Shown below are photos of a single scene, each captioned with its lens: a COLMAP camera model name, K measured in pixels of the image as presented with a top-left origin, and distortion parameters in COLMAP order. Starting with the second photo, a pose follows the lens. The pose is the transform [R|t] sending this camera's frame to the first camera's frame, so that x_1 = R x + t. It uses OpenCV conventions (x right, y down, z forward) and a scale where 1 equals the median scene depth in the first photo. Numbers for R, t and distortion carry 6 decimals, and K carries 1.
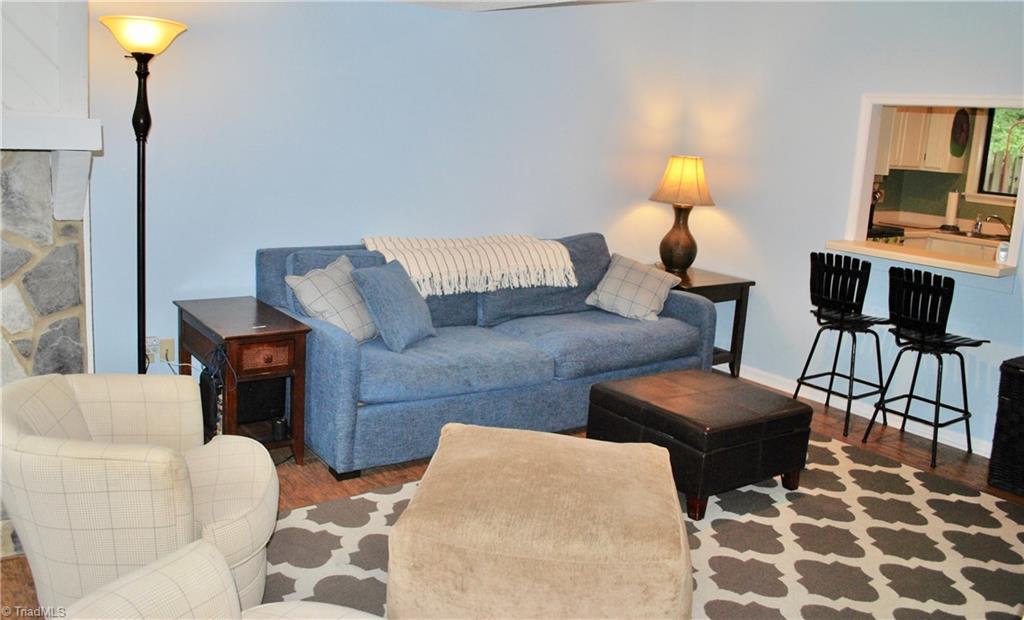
lens RADIAL K [[789.7, 0, 512.2], [0, 789.7, 279.1], [0, 0, 1]] dist [-0.116909, 0.003537]
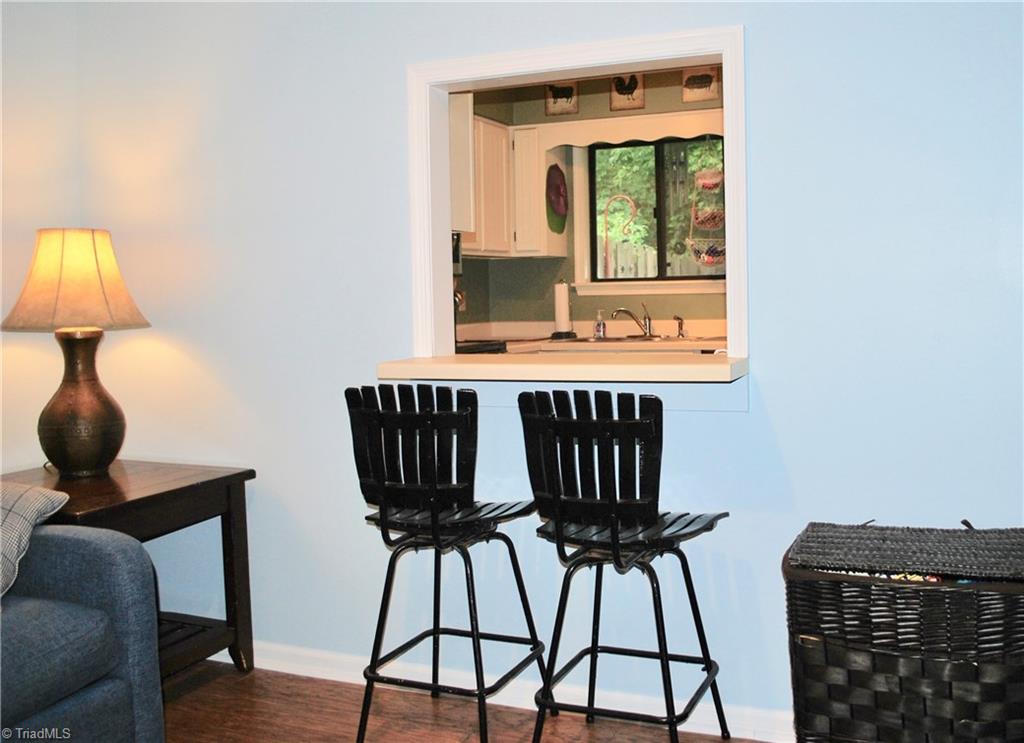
lens RADIAL K [[1014.6, 0, 512.0], [0, 1014.6, 371.5], [0, 0, 1]] dist [-0.002388, -0.000630]
pose [[0.872141, -0.122488, 0.473674, 0.177741], [0.162502, 0.985713, -0.044306, -0.002662], [-0.461479, 0.115613, 0.879585, 0.404985]]
